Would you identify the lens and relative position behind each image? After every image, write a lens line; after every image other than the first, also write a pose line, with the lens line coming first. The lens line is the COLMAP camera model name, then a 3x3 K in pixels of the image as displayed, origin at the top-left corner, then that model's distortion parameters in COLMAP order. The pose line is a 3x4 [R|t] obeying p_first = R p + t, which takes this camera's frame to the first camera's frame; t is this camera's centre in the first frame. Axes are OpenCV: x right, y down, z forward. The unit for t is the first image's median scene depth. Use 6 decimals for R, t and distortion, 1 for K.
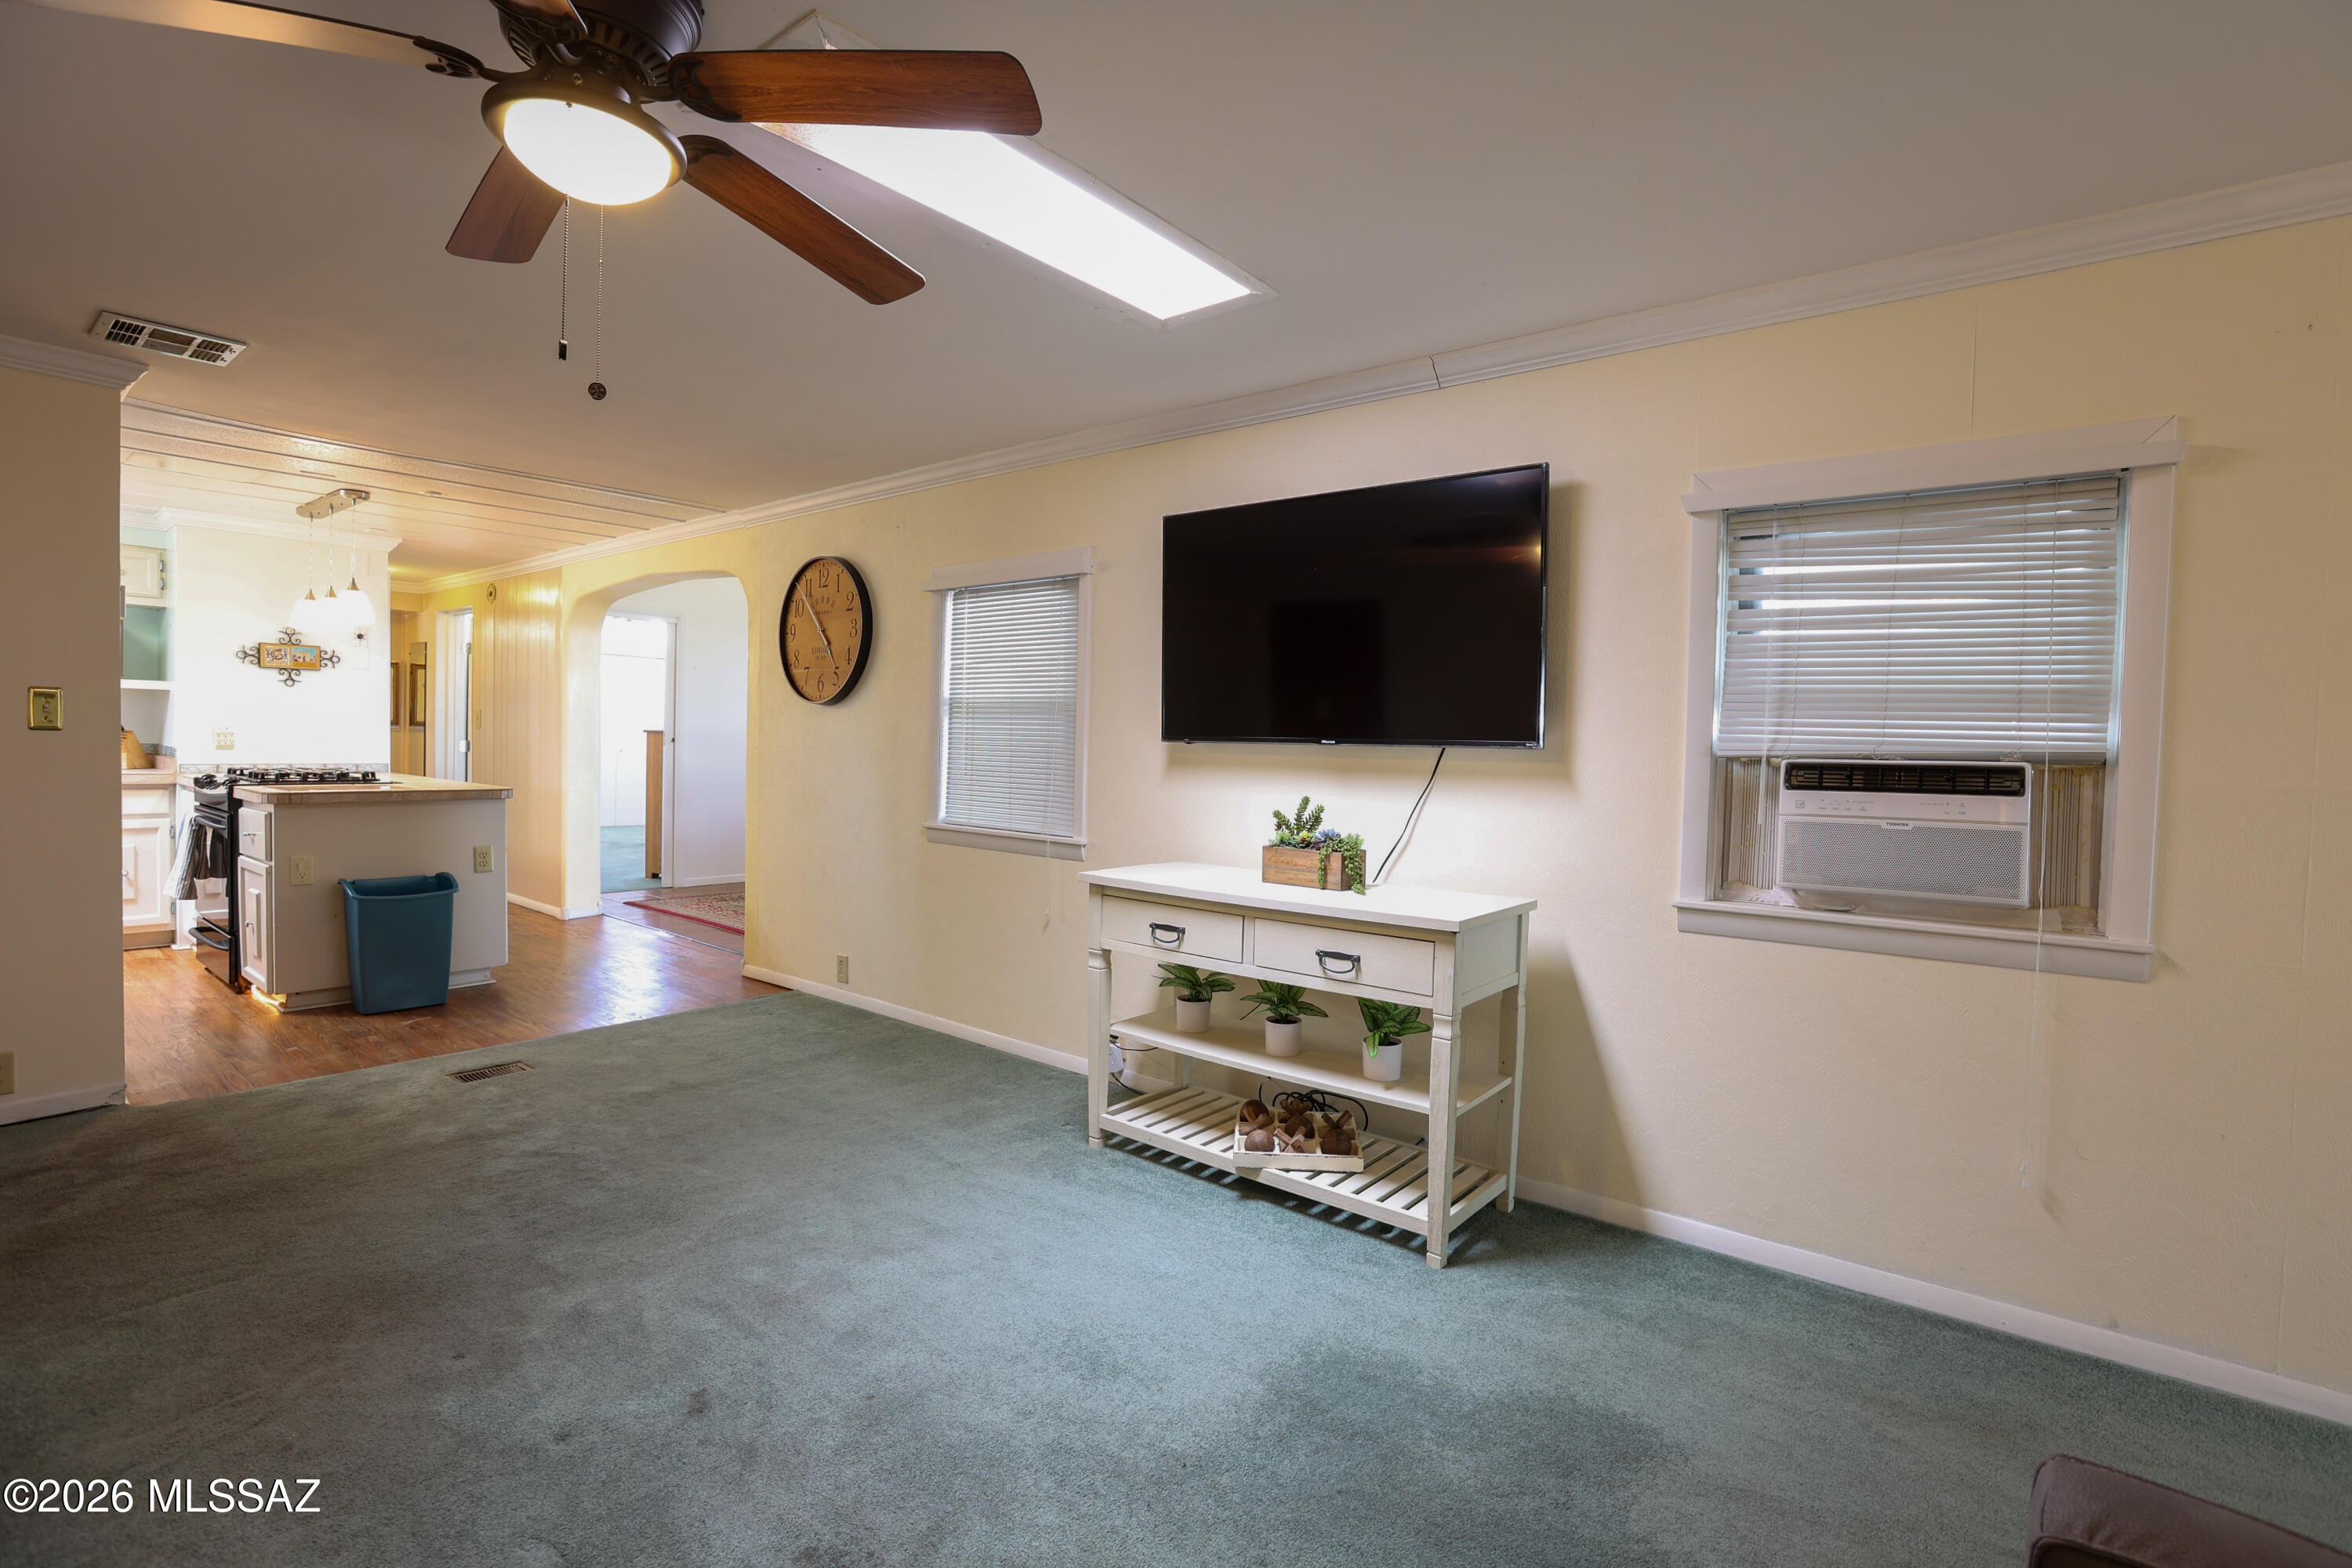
lens RADIAL K [[1071.4, 0, 1173.8], [0, 1071.4, 776.8], [0, 0, 1]] dist [-0.033074, 0.004303]
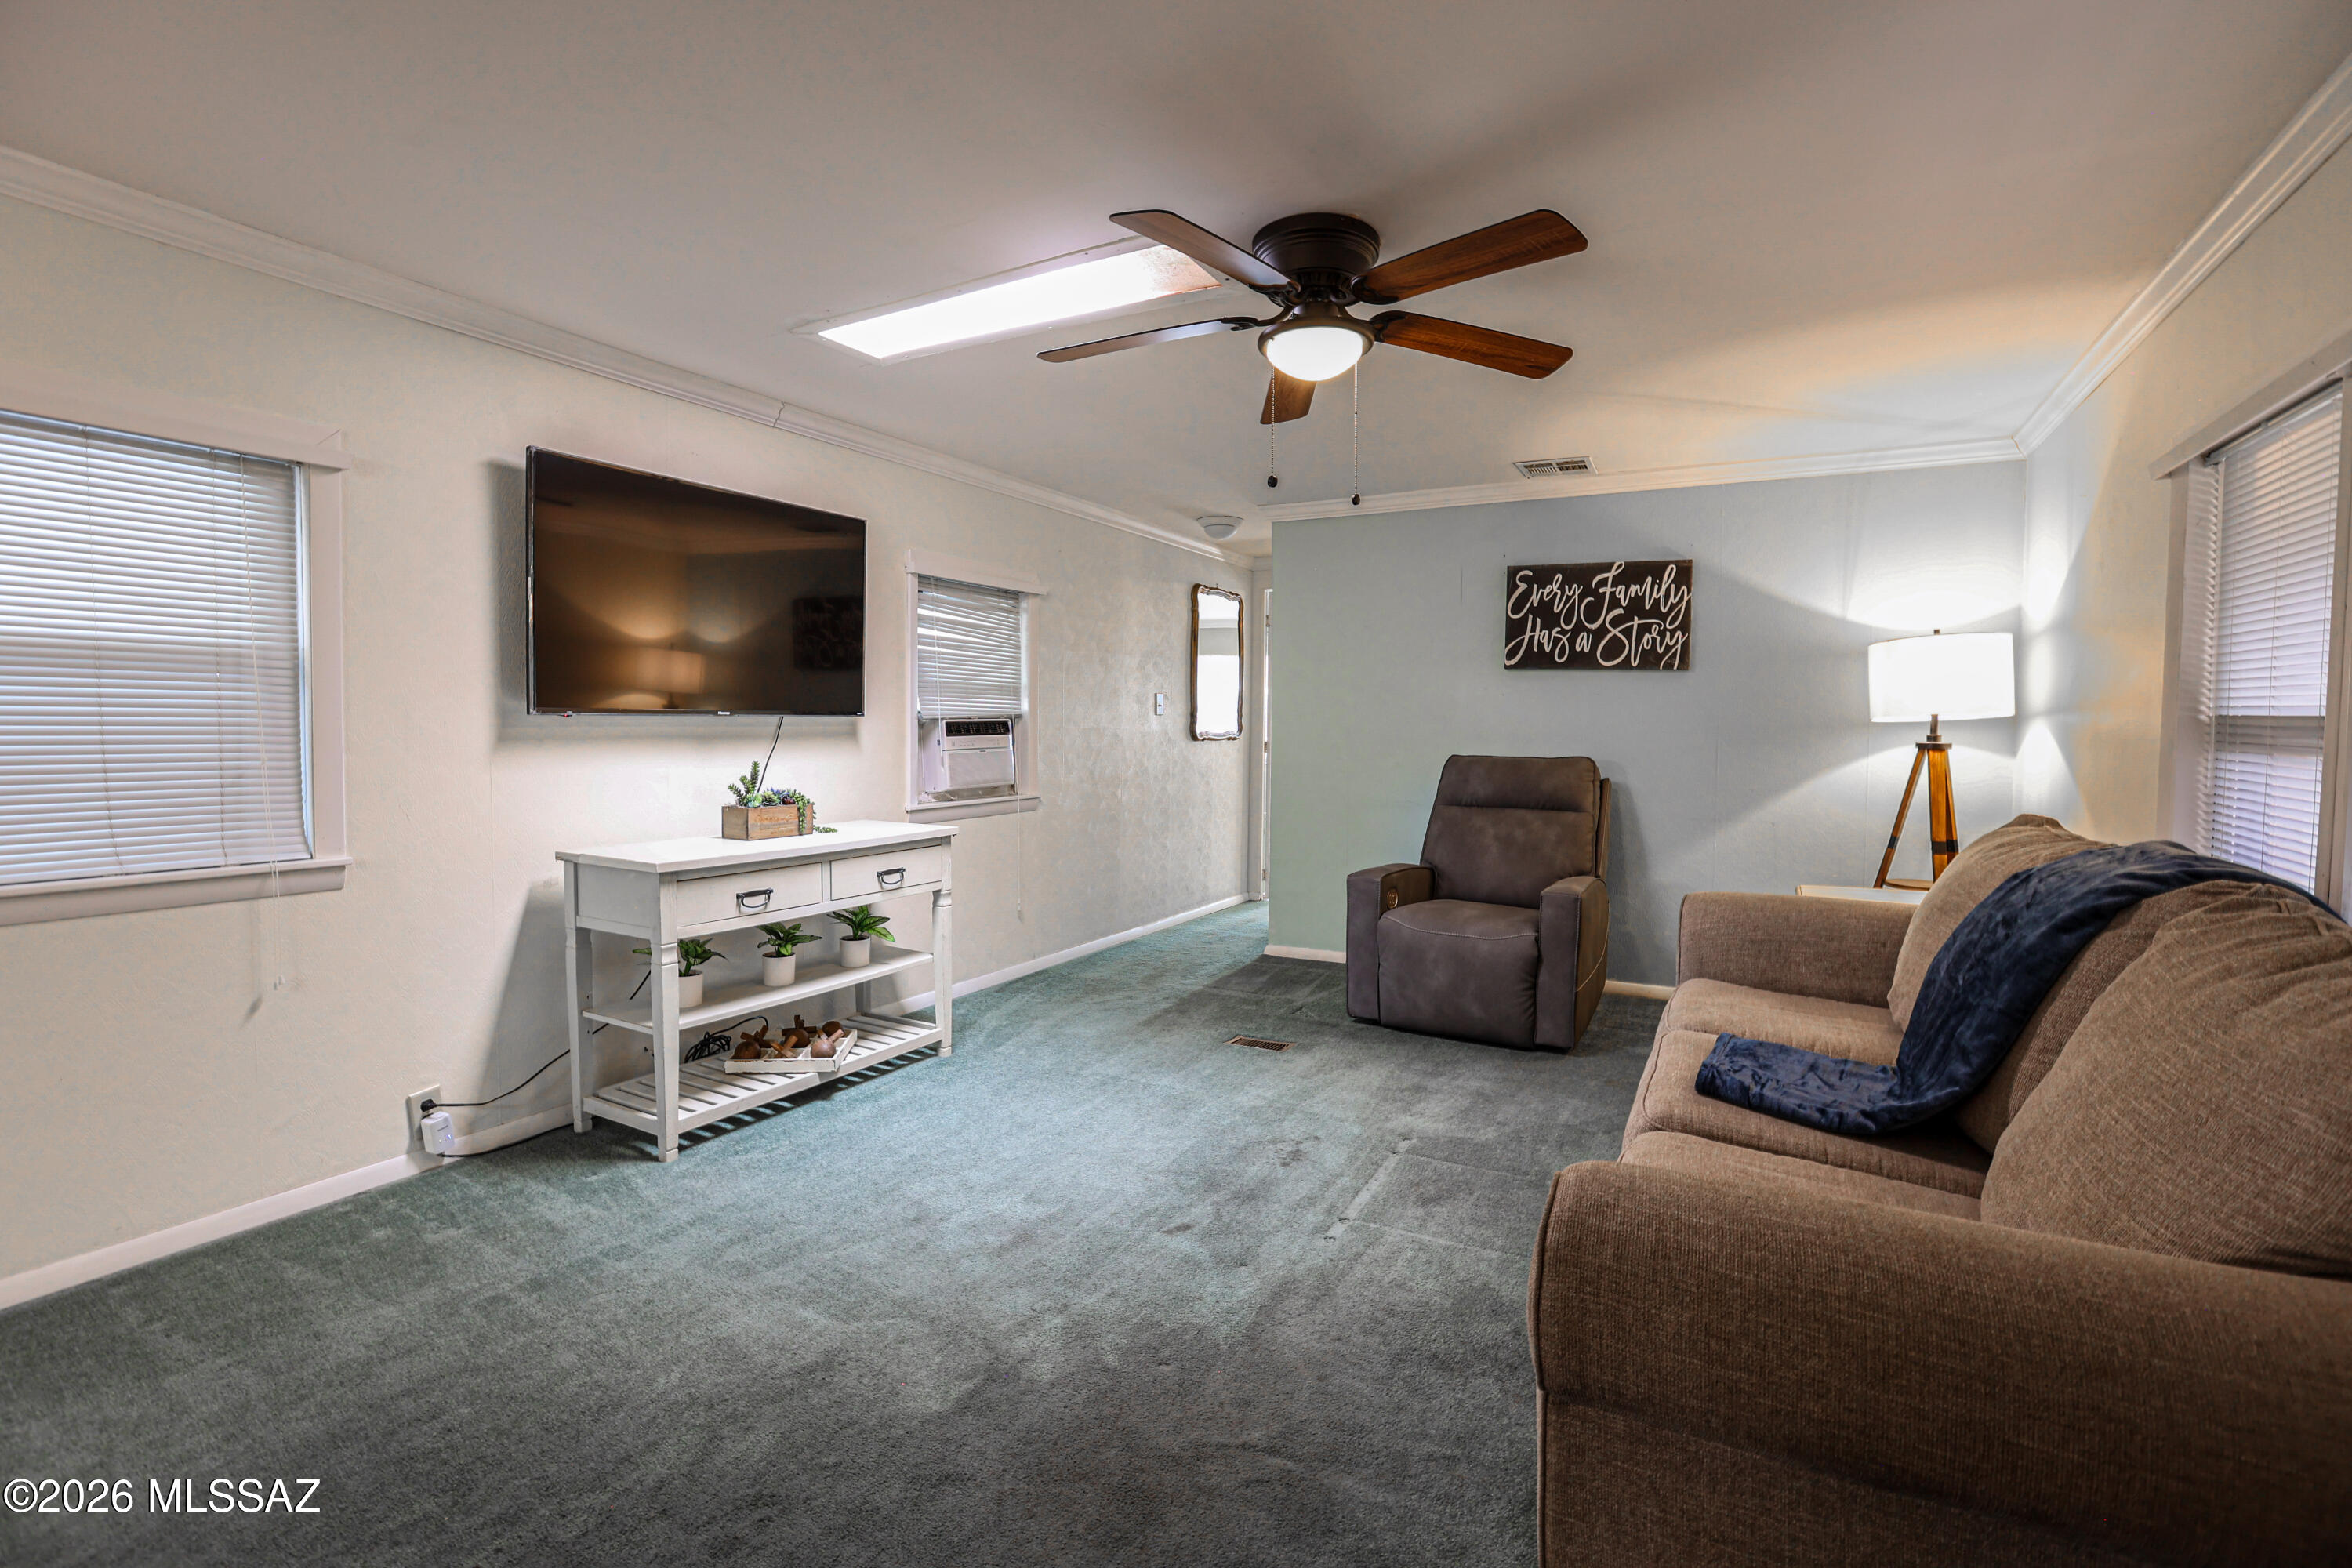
lens RADIAL K [[1071.4, 0, 1176.0], [0, 1071.4, 767.4], [0, 0, 1]] dist [-0.033074, 0.004303]
pose [[-0.158764, -0.065389, 0.985149, -1.147567], [0.020639, 0.997367, 0.069526, -0.047923], [-0.987101, 0.031371, -0.156996, 0.795480]]
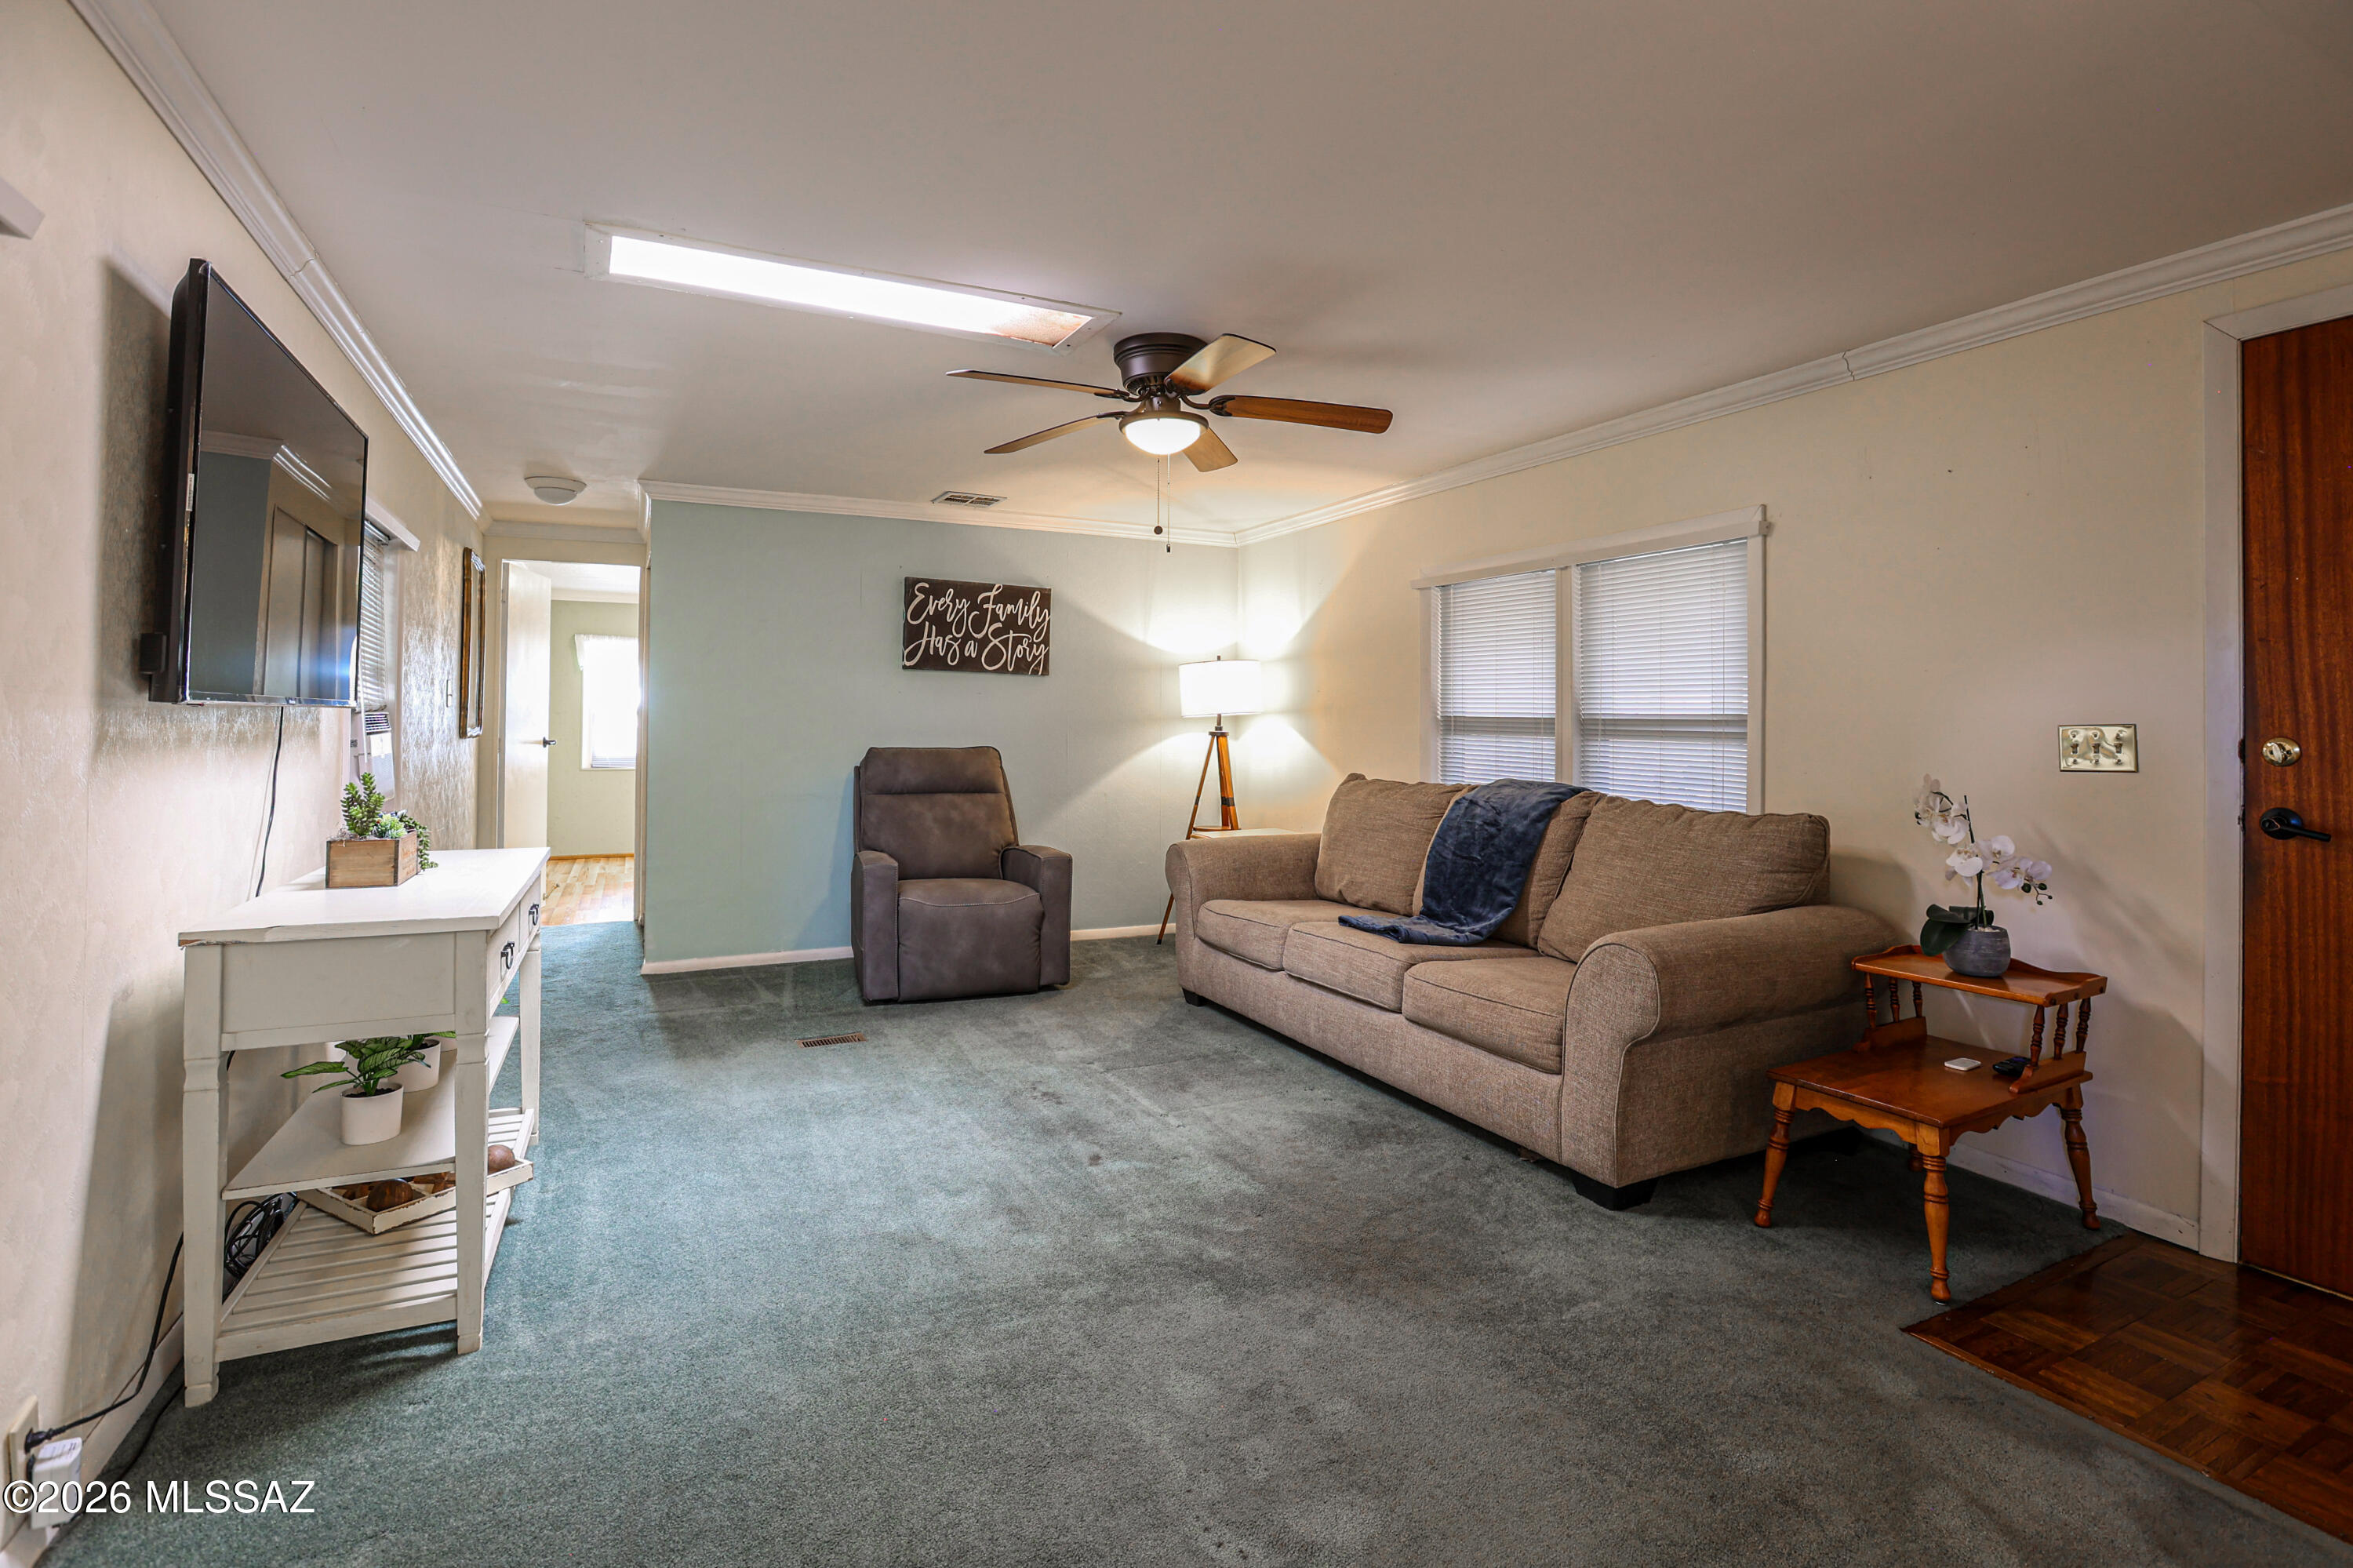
lens RADIAL K [[1071.9, 0, 1217.7], [0, 1071.9, 700.3], [0, 0, 1]] dist [-0.033074, 0.004303]
pose [[-0.896207, -0.021039, 0.443137, -0.848078], [-0.014471, 0.999730, 0.018198, -0.063303], [-0.443400, 0.009896, -0.896269, 1.522949]]
